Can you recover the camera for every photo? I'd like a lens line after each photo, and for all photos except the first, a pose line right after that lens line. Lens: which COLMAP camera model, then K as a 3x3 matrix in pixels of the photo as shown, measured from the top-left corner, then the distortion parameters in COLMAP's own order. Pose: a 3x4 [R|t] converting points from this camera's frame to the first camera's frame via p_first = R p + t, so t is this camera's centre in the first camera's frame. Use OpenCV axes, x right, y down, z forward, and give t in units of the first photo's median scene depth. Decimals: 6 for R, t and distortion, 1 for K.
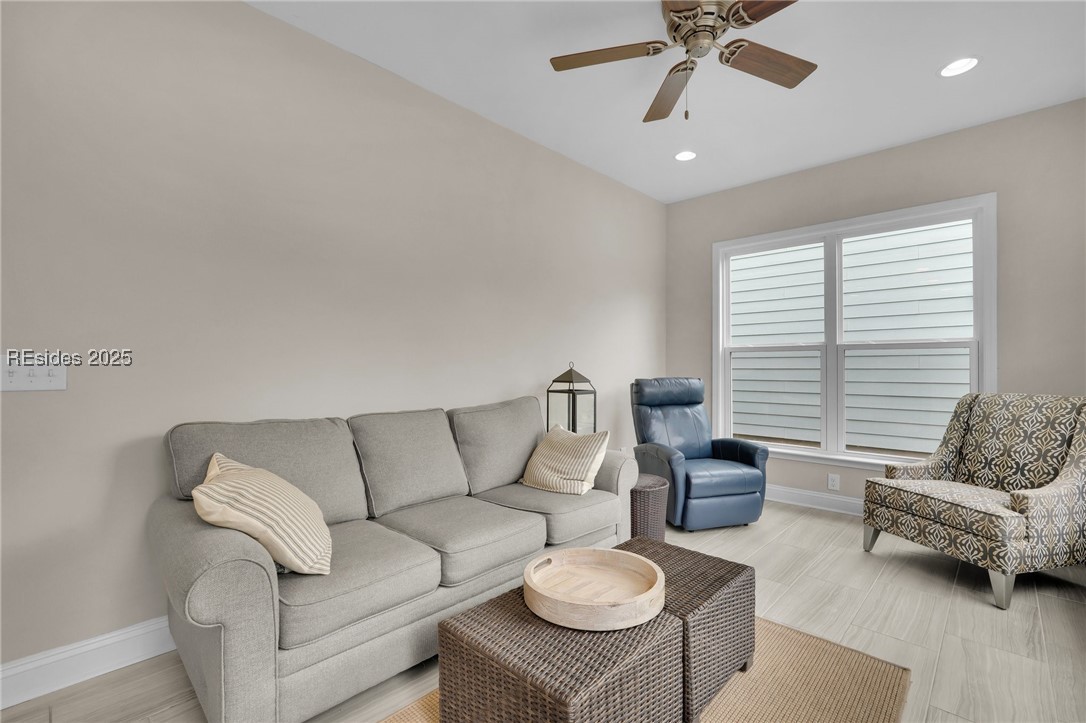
lens RADIAL K [[479.6, 0, 543.0], [0, 479.6, 361.5], [0, 0, 1]] dist [-0.001332, 0.000051]
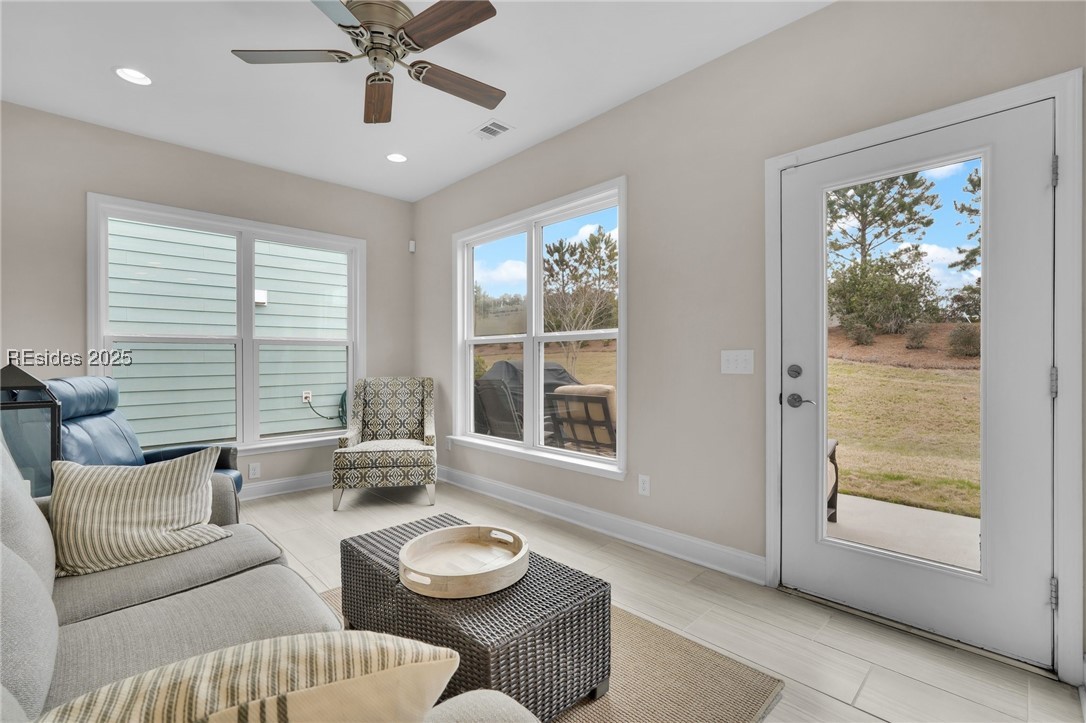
lens RADIAL K [[479.6, 0, 543.0], [0, 479.6, 361.5], [0, 0, 1]] dist [-0.001332, 0.000051]
pose [[0.054063, -0.004631, 0.998527, -0.454809], [-0.004148, 0.999980, 0.004862, 0.006767], [-0.998529, -0.004405, 0.054043, 0.360935]]
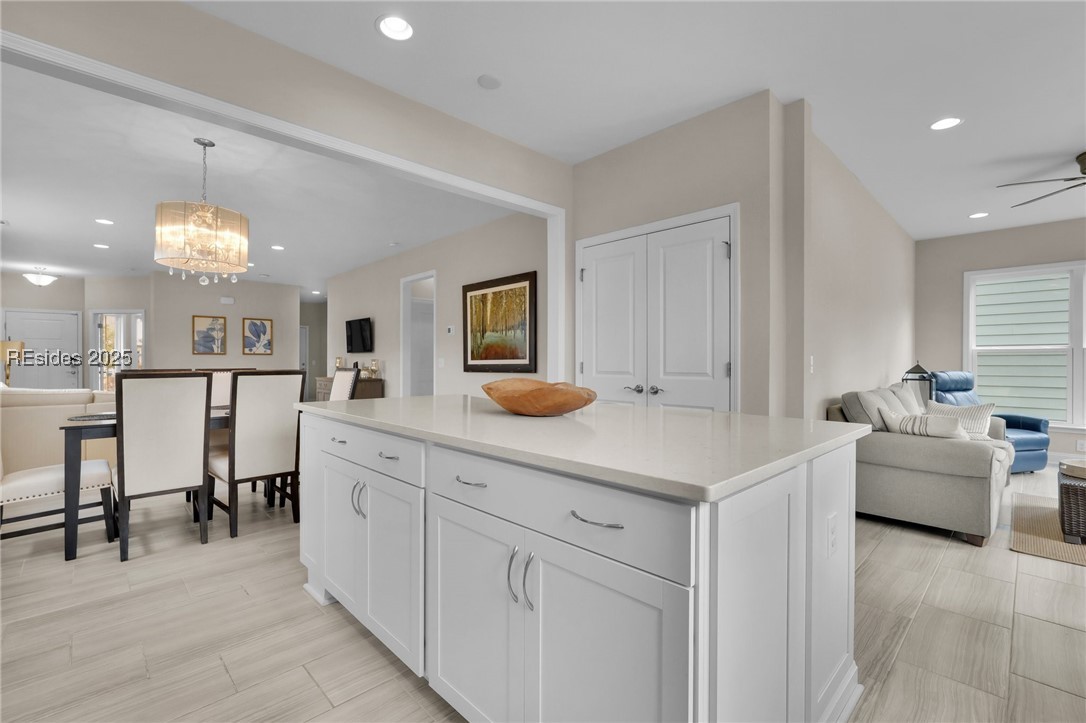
lens RADIAL K [[479.6, 0, 543.0], [0, 479.6, 361.5], [0, 0, 1]] dist [-0.001332, 0.000051]
pose [[0.999123, 0.003910, -0.041694, -1.034207], [-0.003523, 0.999950, 0.009340, -0.003472], [0.041728, -0.009184, 0.999087, -0.527578]]
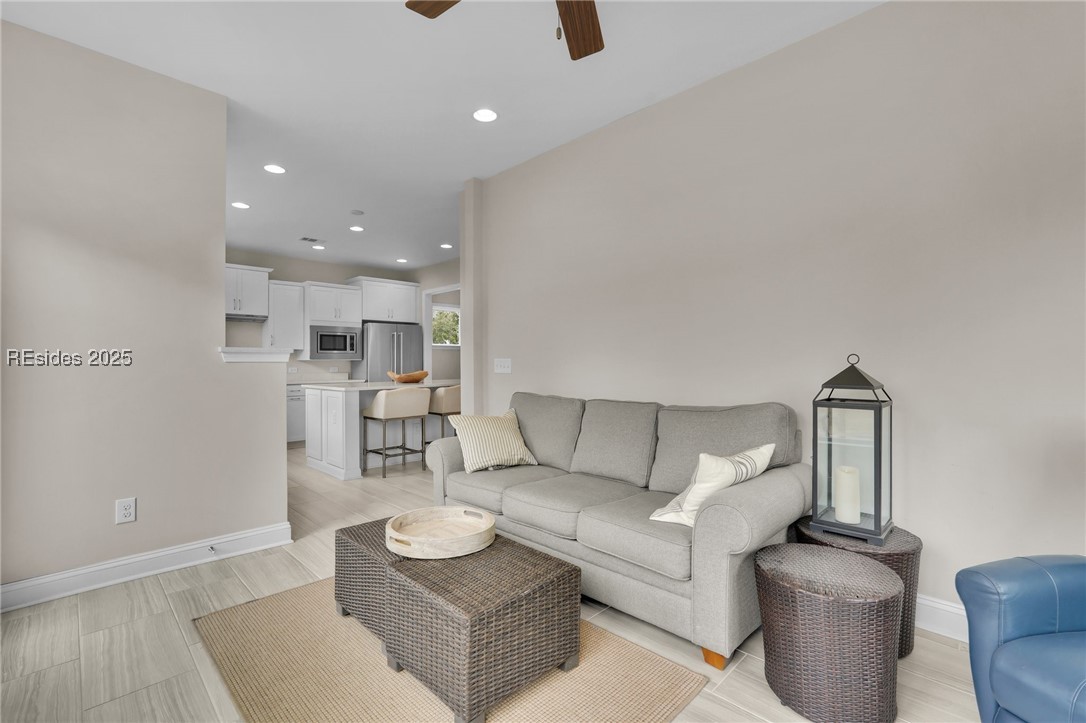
lens RADIAL K [[479.6, 0, 543.0], [0, 479.6, 361.5], [0, 0, 1]] dist [-0.001332, 0.000051]
pose [[-0.037825, 0.004030, -0.999276, 0.673035], [0.025548, 0.999669, 0.003064, -0.001738], [0.998958, -0.025414, -0.037915, 0.631280]]
